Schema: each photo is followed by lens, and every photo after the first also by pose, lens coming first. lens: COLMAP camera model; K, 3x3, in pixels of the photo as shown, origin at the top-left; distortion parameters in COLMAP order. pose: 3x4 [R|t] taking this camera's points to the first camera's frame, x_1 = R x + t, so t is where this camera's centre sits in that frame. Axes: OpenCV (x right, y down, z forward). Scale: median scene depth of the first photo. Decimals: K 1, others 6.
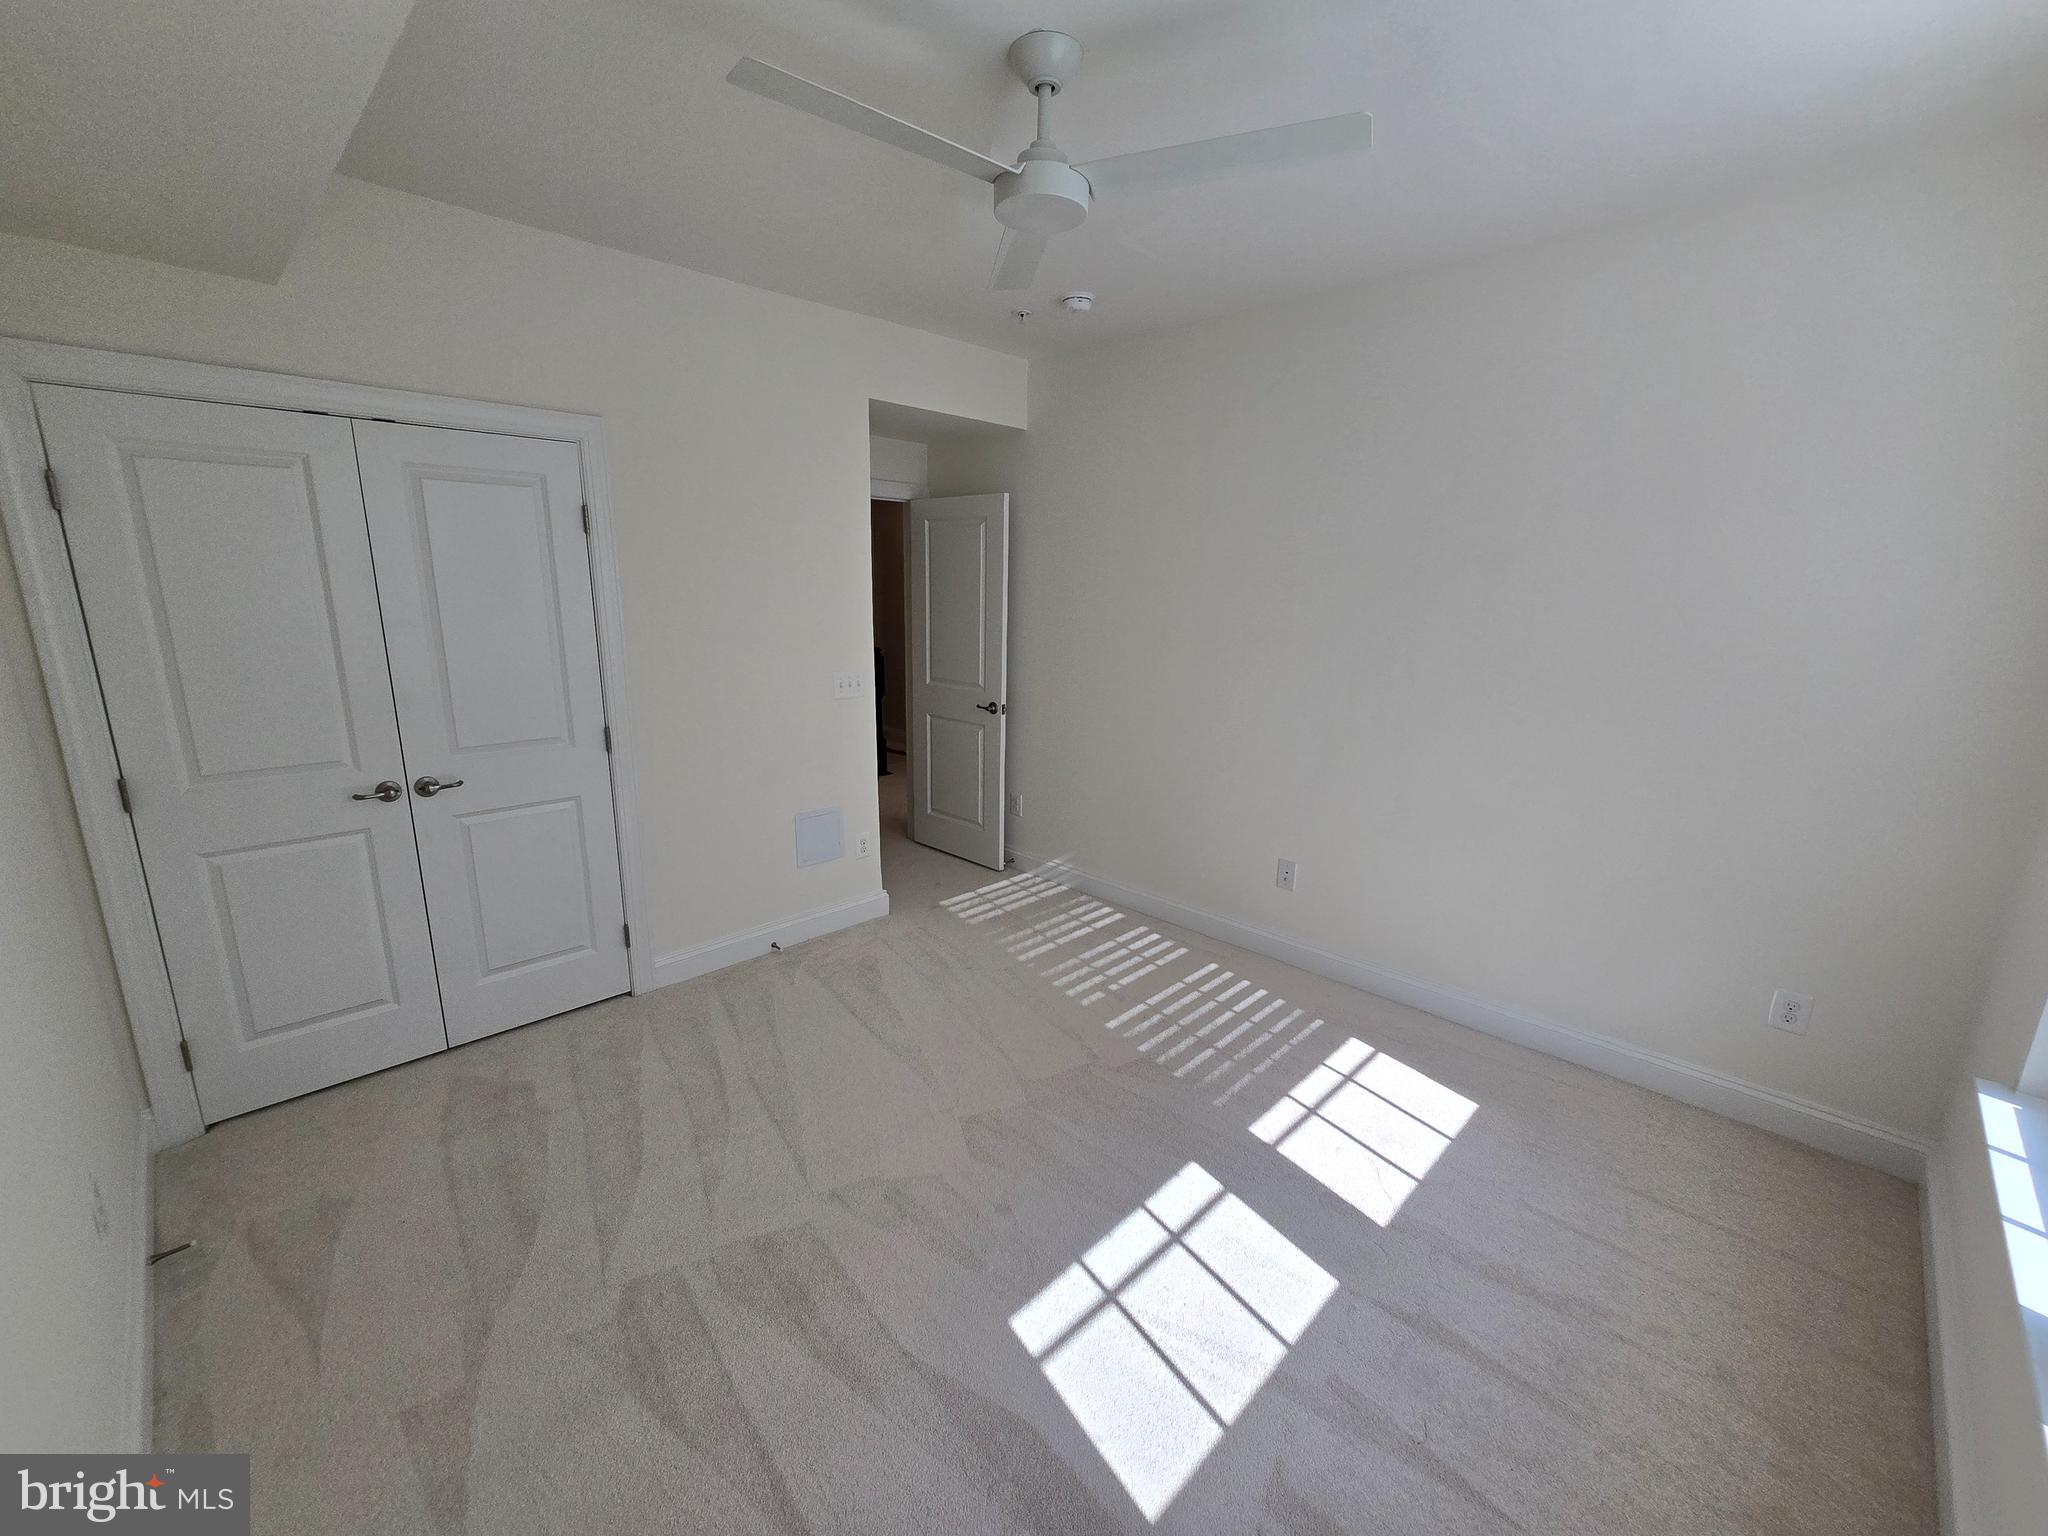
lens RADIAL K [[835.8, 0, 1019.1], [0, 835.8, 777.2], [0, 0, 1]] dist [0.002199, -0.000310]
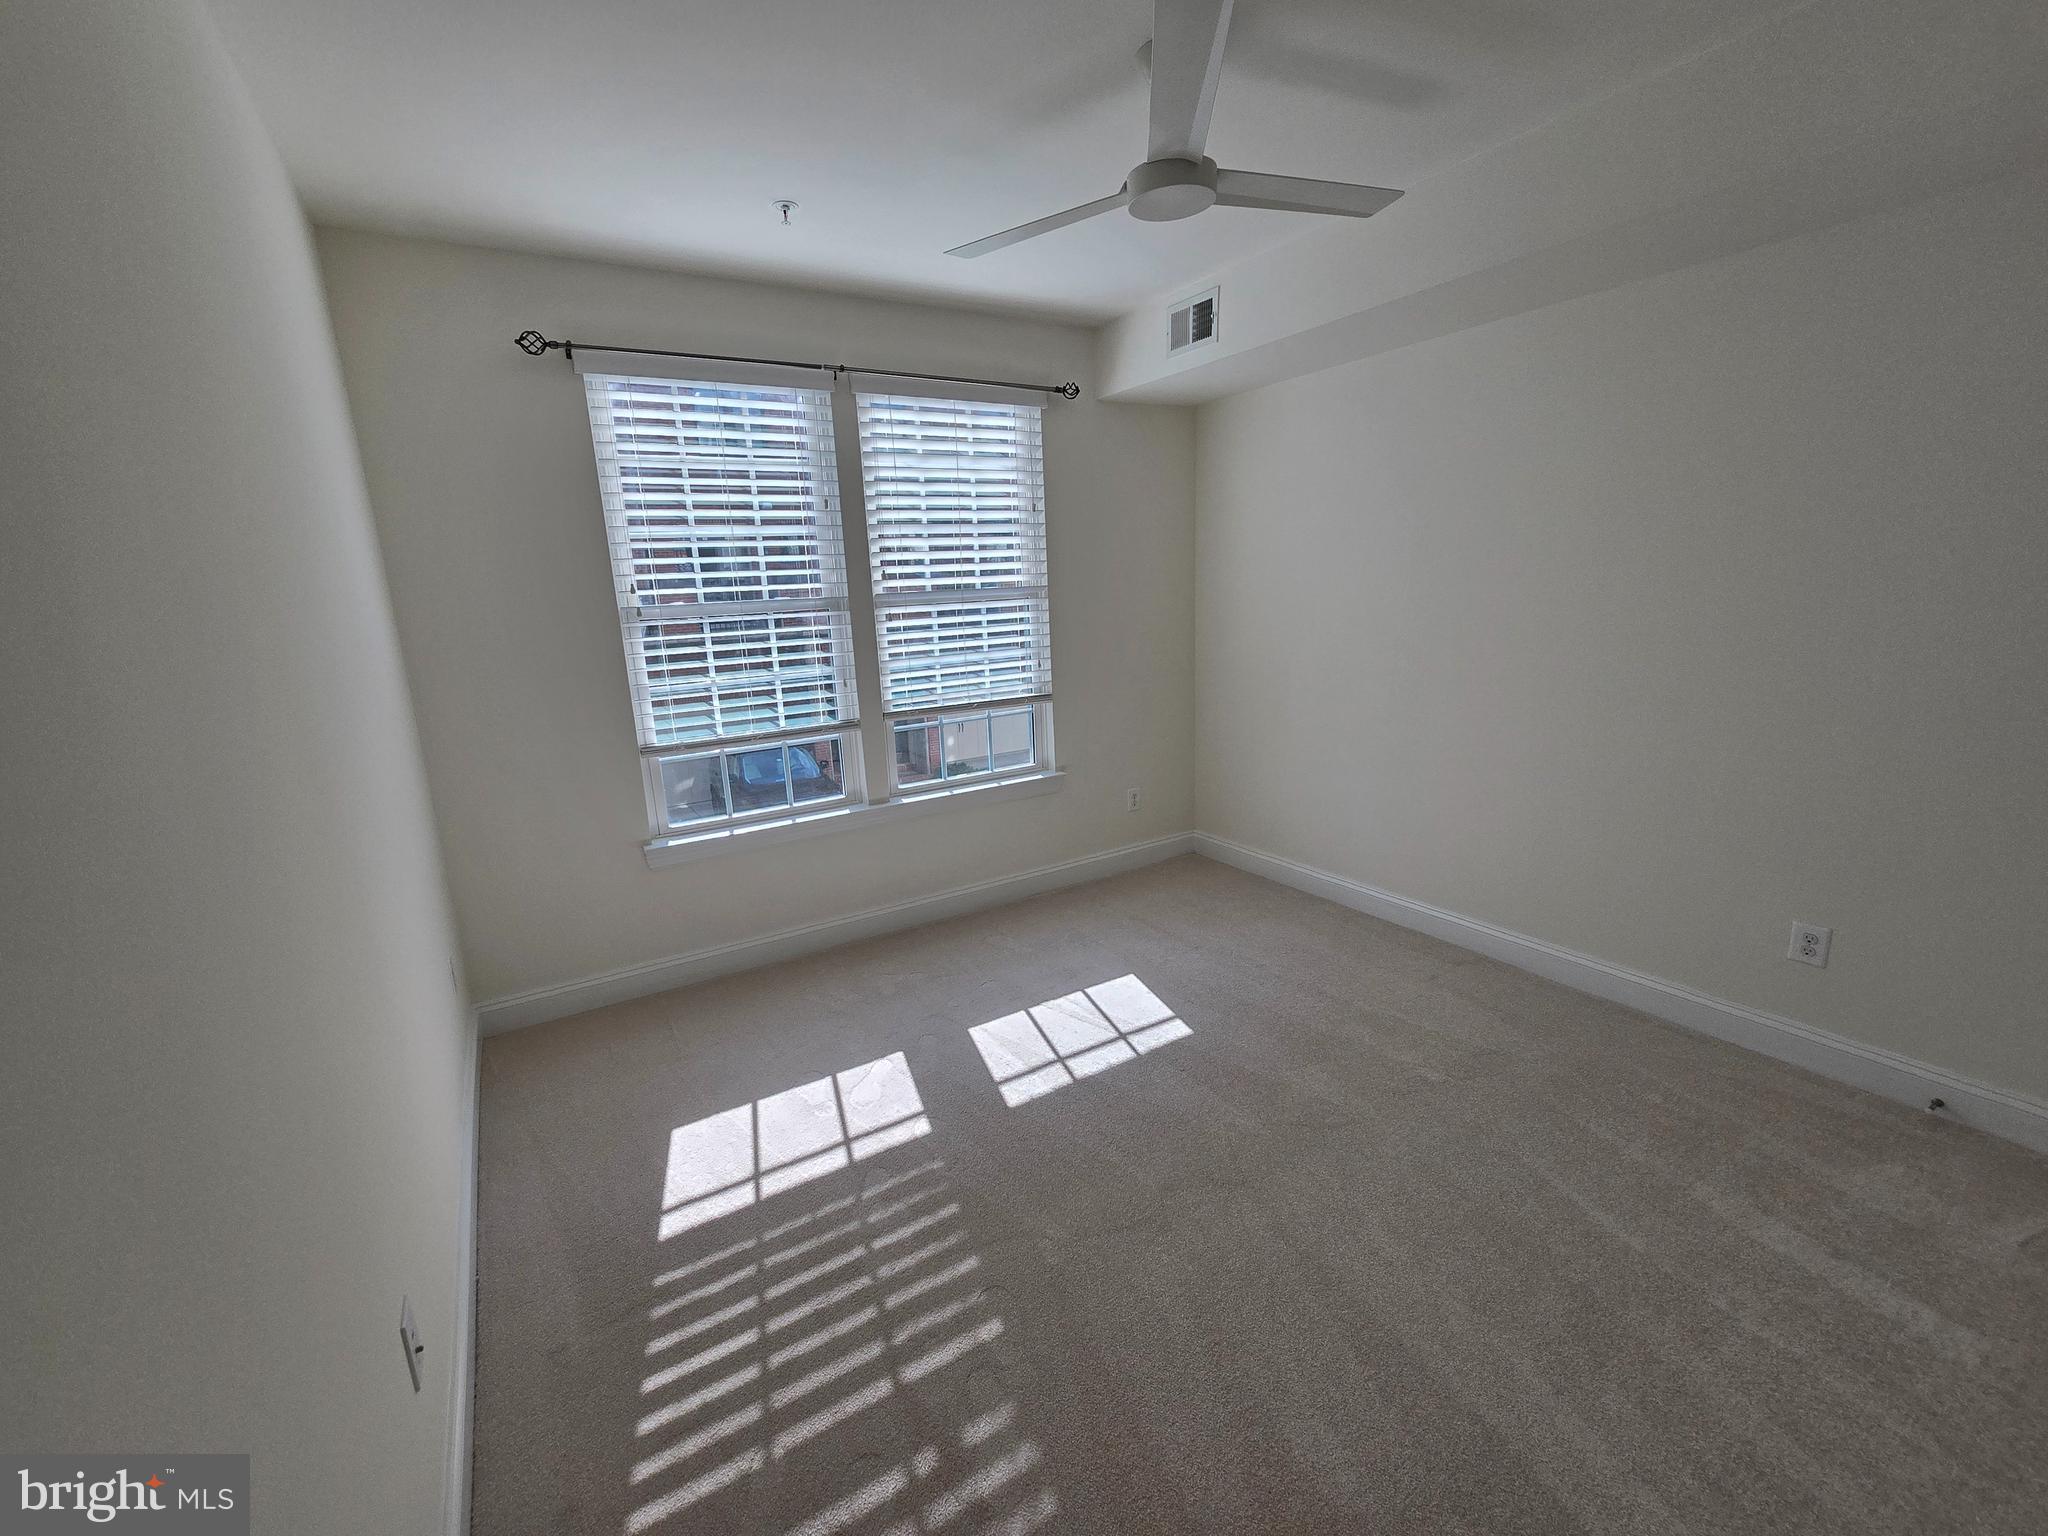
lens RADIAL K [[835.8, 0, 1019.1], [0, 835.8, 777.2], [0, 0, 1]] dist [0.002199, -0.000310]
pose [[-0.970582, -0.031621, 0.238687, -0.034172], [0.079470, 0.893711, 0.441549, -0.312361], [-0.227280, 0.447528, -0.864906, 1.419771]]
